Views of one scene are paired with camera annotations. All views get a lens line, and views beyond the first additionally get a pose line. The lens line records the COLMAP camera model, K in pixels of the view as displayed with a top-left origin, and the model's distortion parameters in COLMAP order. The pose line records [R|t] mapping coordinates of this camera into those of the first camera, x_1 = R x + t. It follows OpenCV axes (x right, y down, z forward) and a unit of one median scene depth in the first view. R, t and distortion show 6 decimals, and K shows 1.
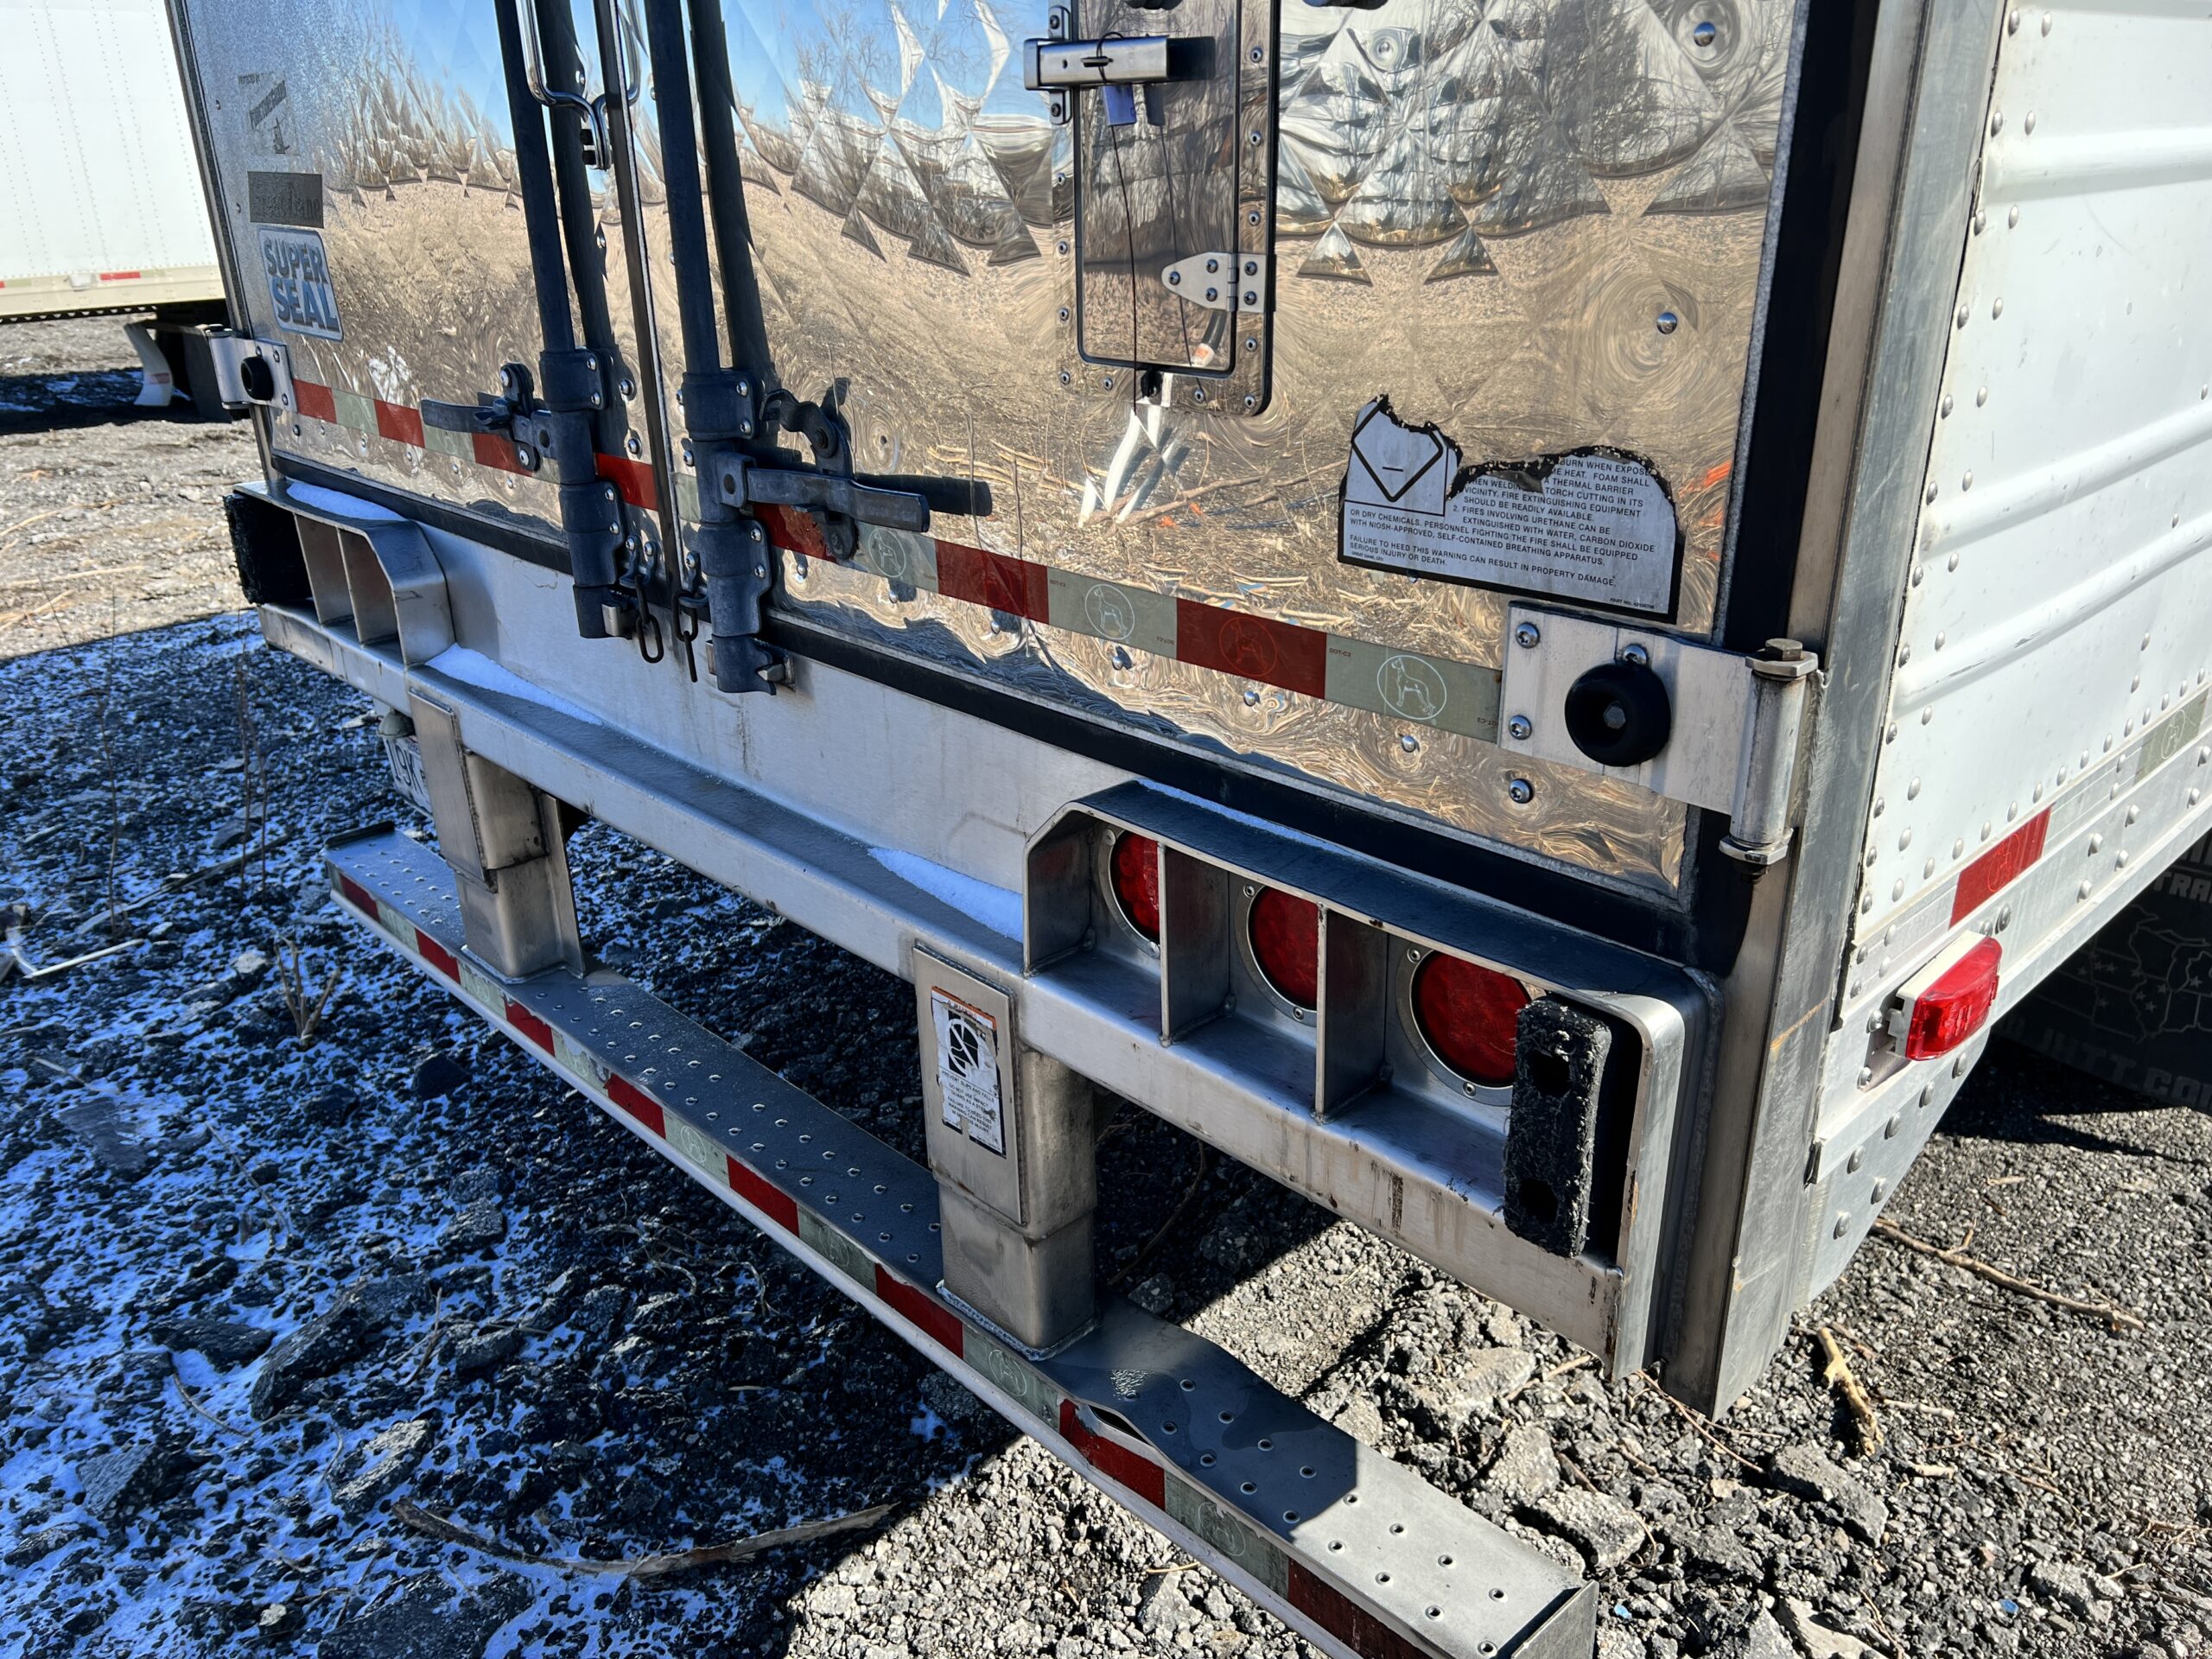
lens RADIAL K [[1651.2, 0, 1111.4], [0, 1651.2, 818.2], [0, 0, 1]] dist [0.065949, -0.070915]
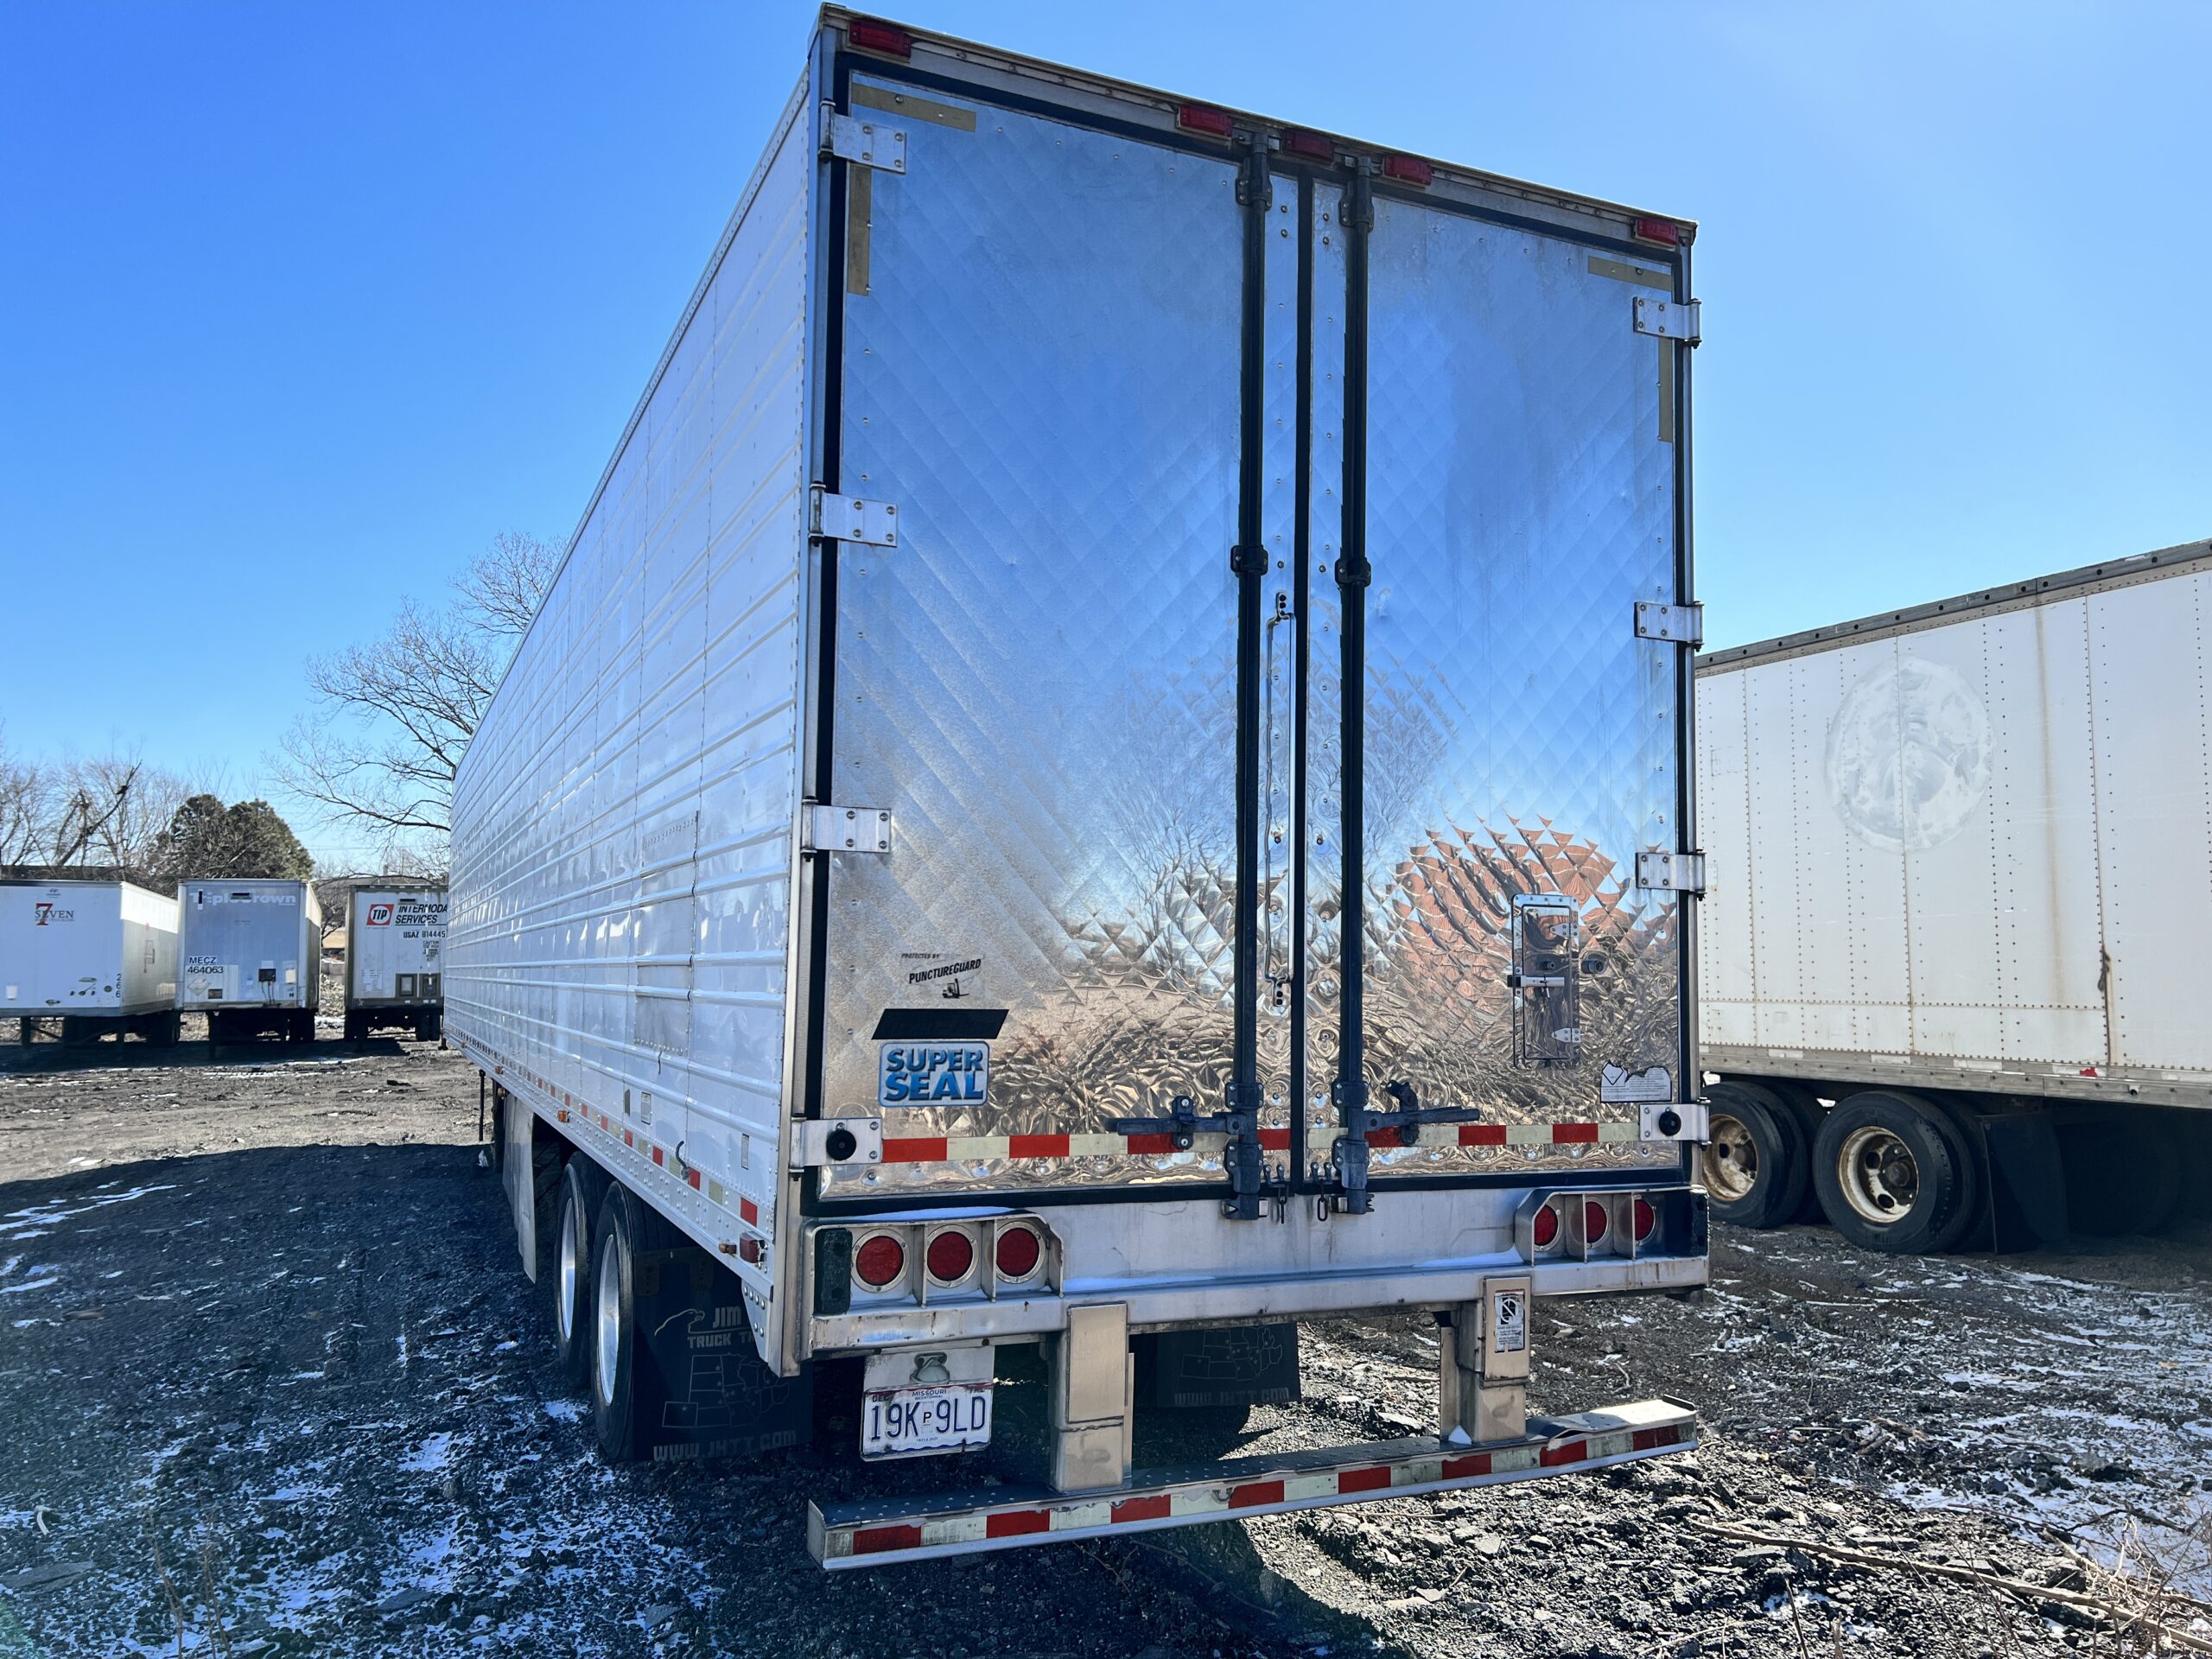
lens RADIAL K [[1671.8, 0, 1106.0], [0, 1671.8, 829.5], [0, 0, 1]] dist [0.071430, -0.082894]
pose [[0.343412, 0.100382, 0.933805, -2.764742], [0.337915, 0.914480, -0.222575, -0.176097], [-0.876289, 0.391982, 0.280122, 0.467888]]
